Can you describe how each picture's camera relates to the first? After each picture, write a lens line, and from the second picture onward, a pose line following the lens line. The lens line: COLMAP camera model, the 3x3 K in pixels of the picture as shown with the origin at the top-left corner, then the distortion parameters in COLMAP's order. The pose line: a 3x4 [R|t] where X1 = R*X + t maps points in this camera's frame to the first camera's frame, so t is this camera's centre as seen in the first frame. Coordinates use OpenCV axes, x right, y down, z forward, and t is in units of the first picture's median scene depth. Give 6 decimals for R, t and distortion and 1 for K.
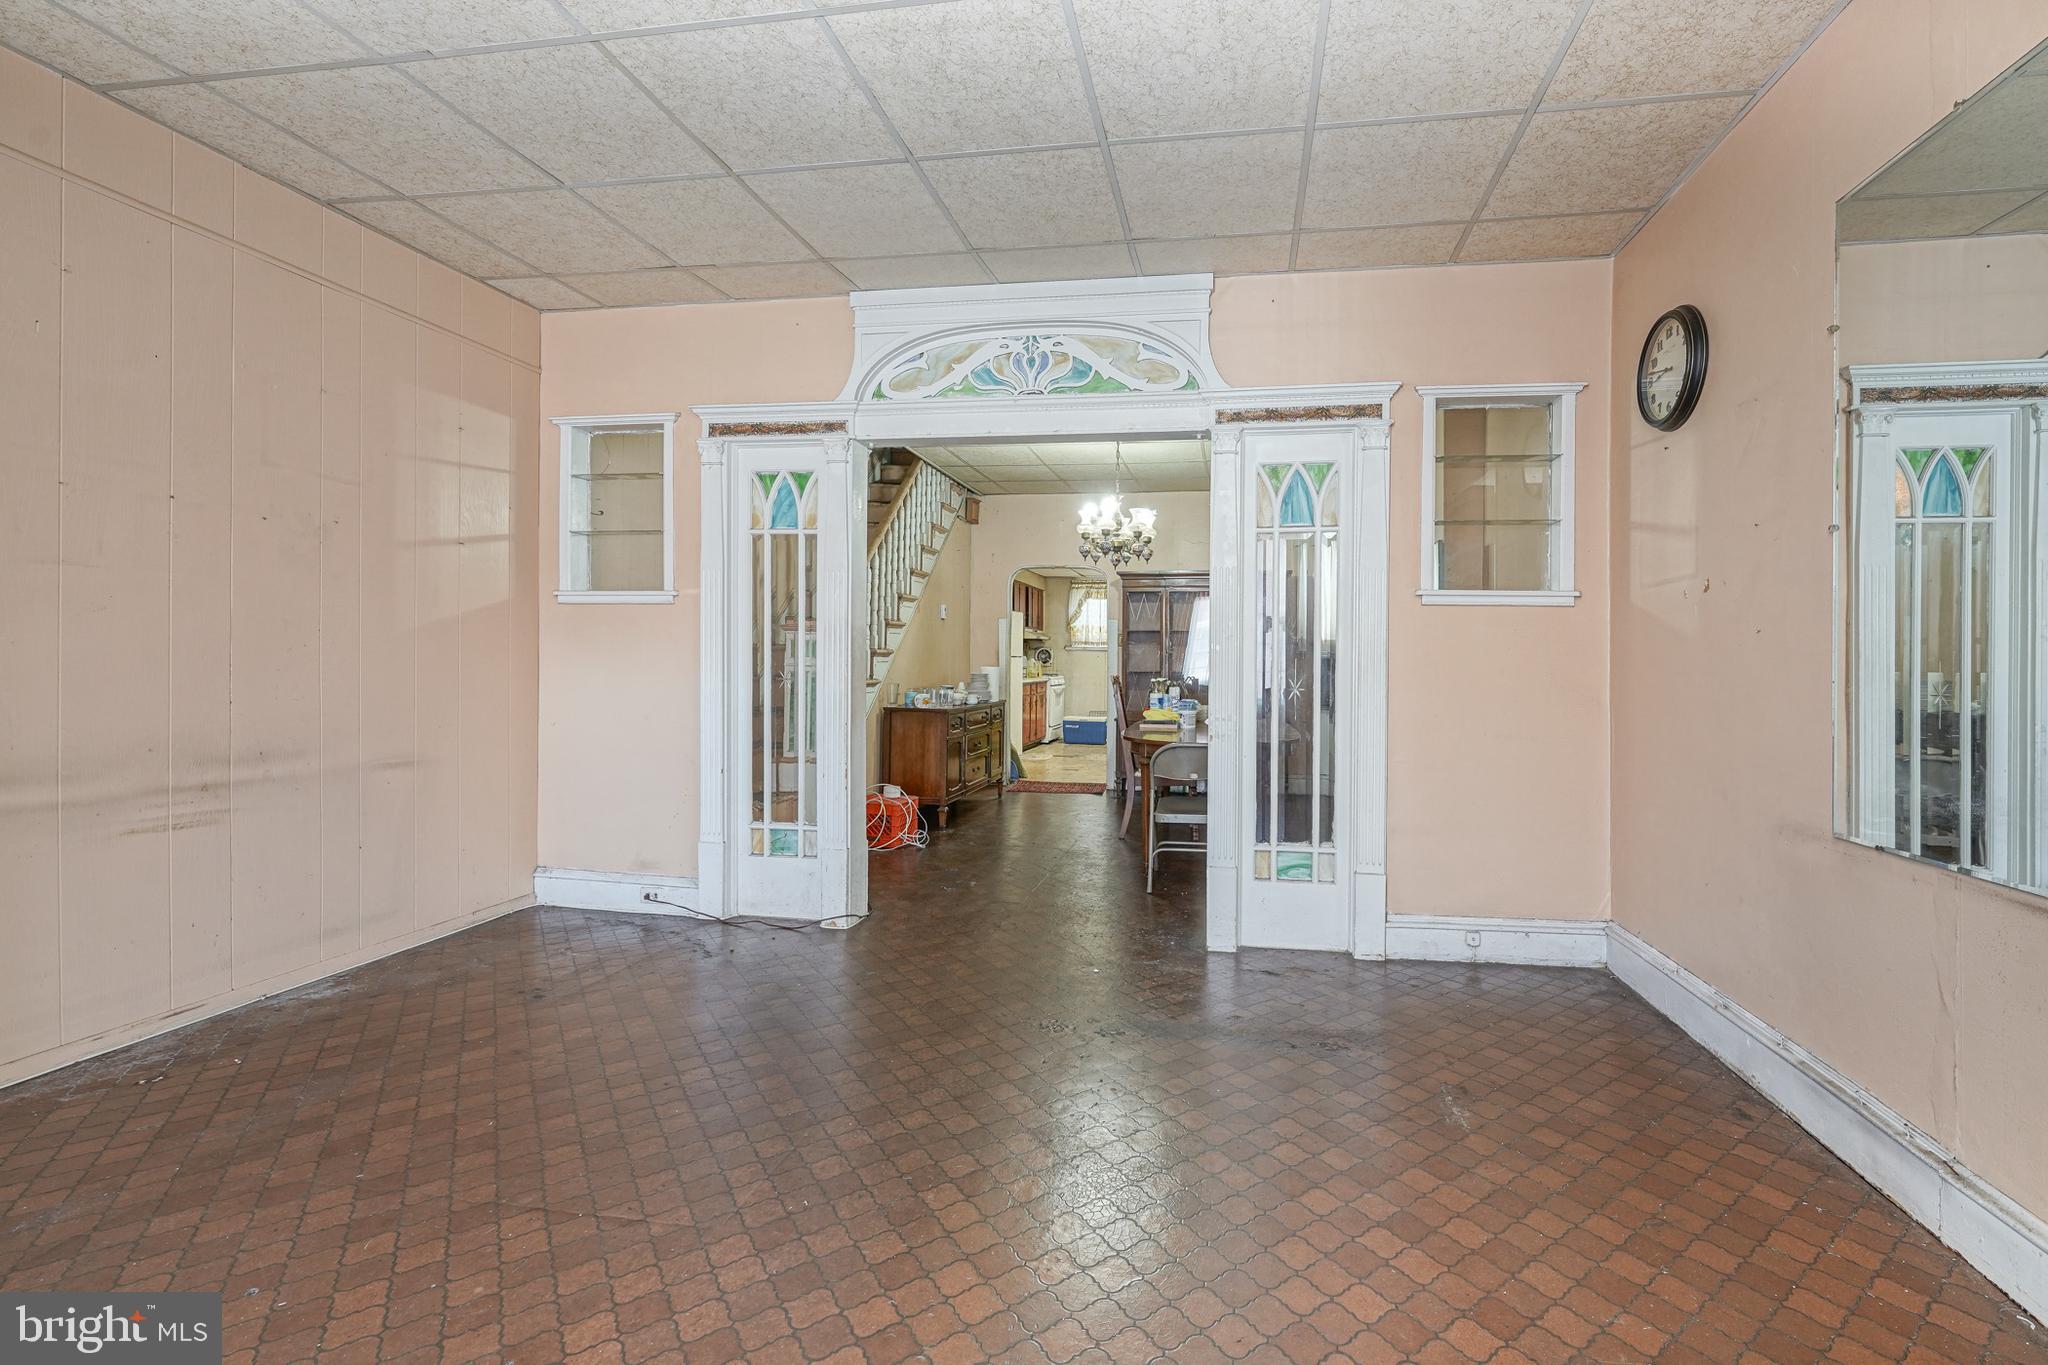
lens RADIAL K [[851.6, 0, 1091.8], [0, 851.6, 663.1], [0, 0, 1]] dist [-0.000427, -0.000027]
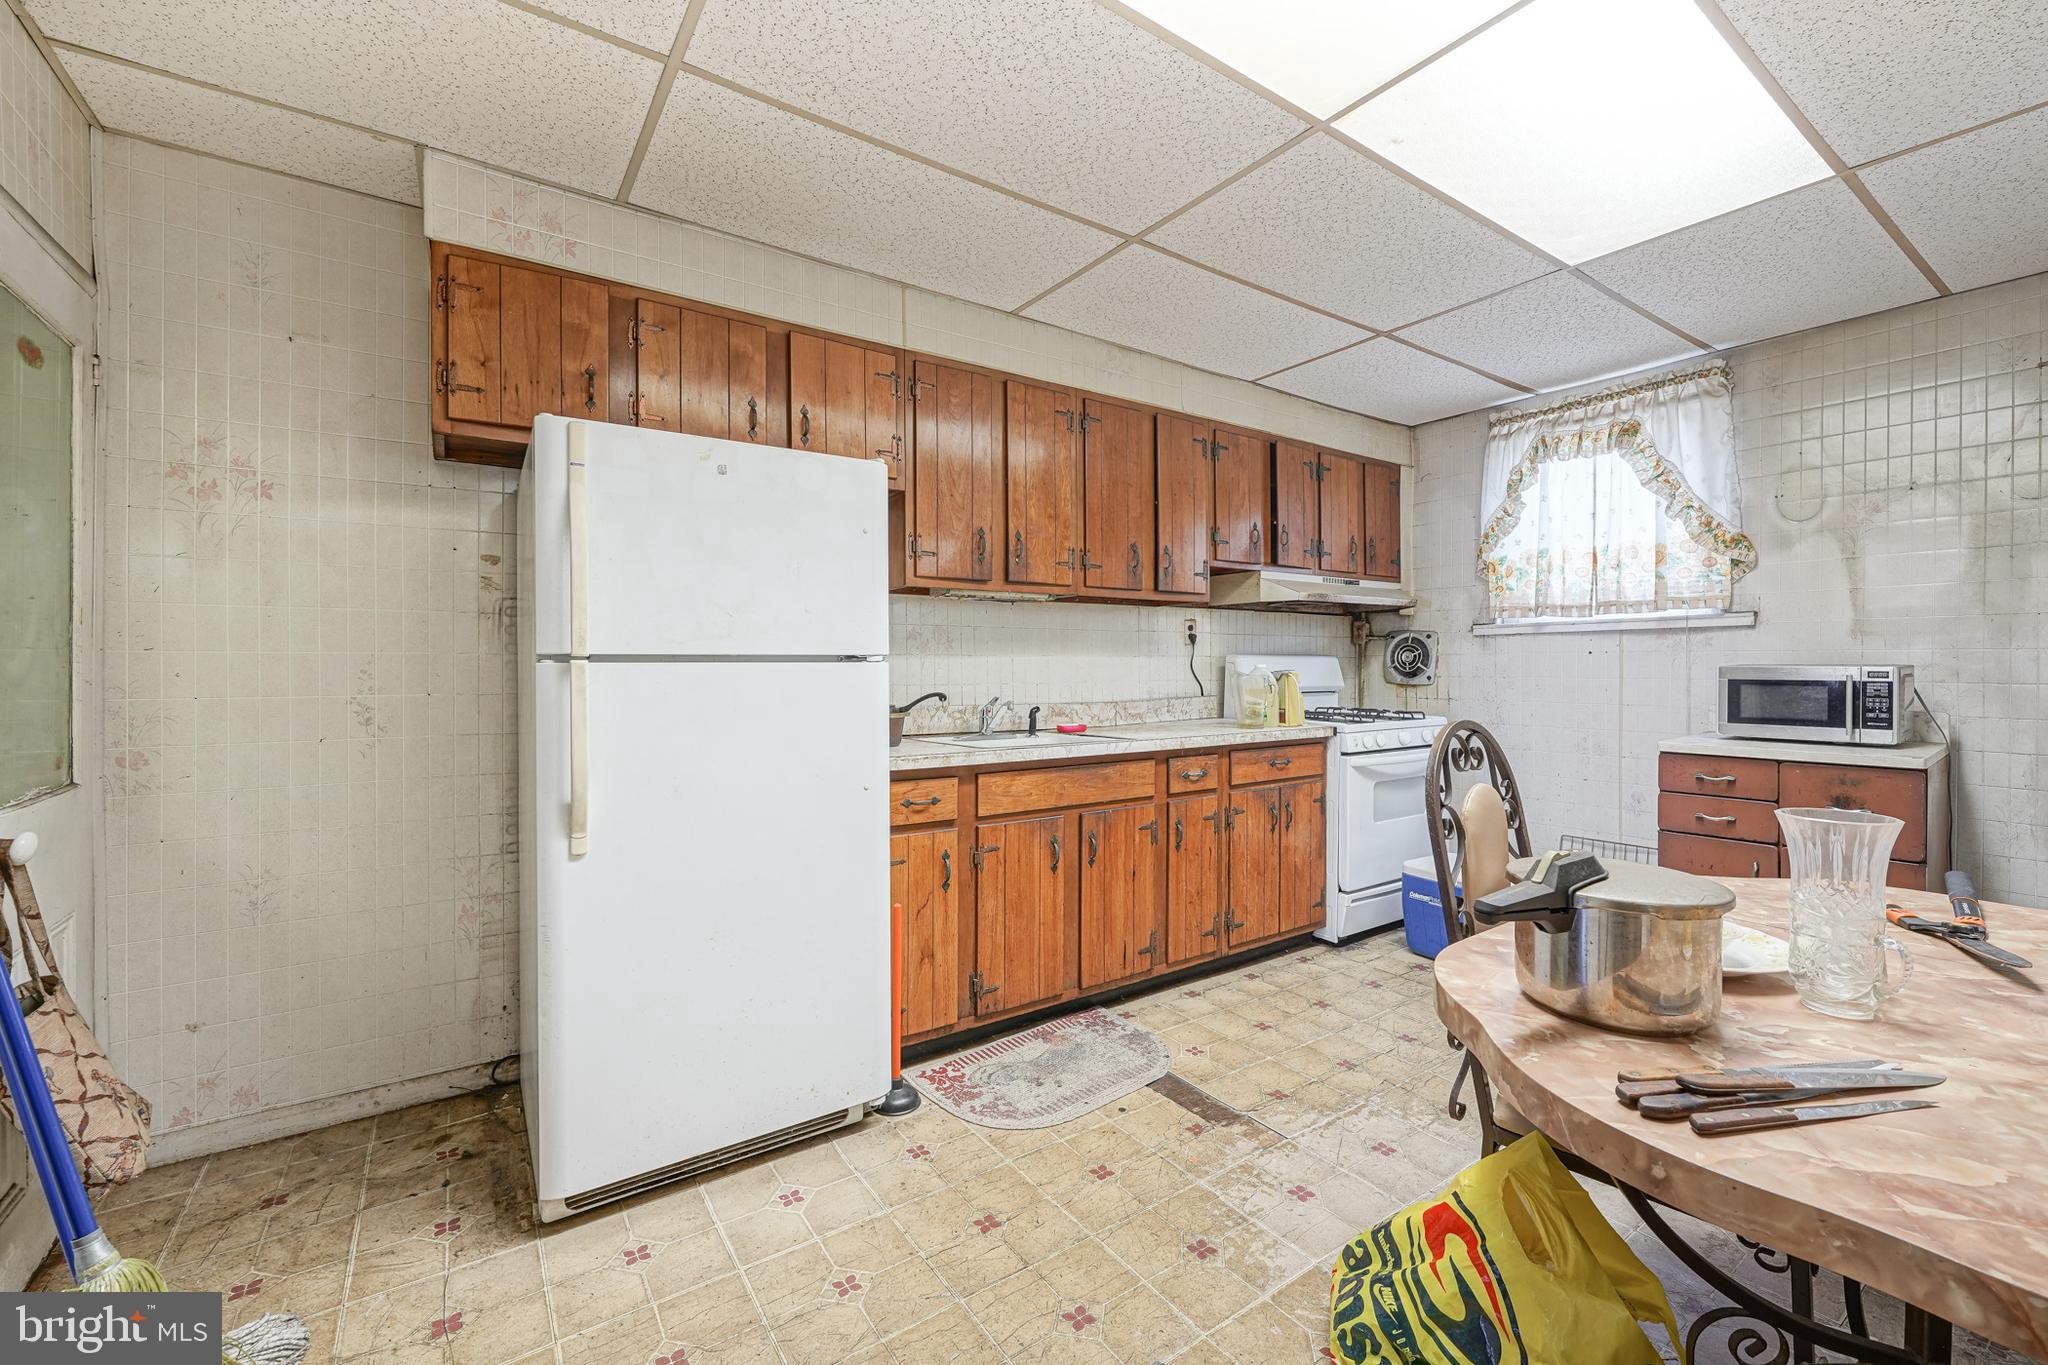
lens RADIAL K [[821.2, 0, 1023.7], [0, 821.2, 672.1], [0, 0, 1]] dist [-0.003145, -0.000073]
pose [[0.694638, -0.008893, -0.719304, 0.088739], [0.008467, 0.999955, -0.004186, -0.001949], [0.719309, -0.003182, 0.694683, 0.785626]]
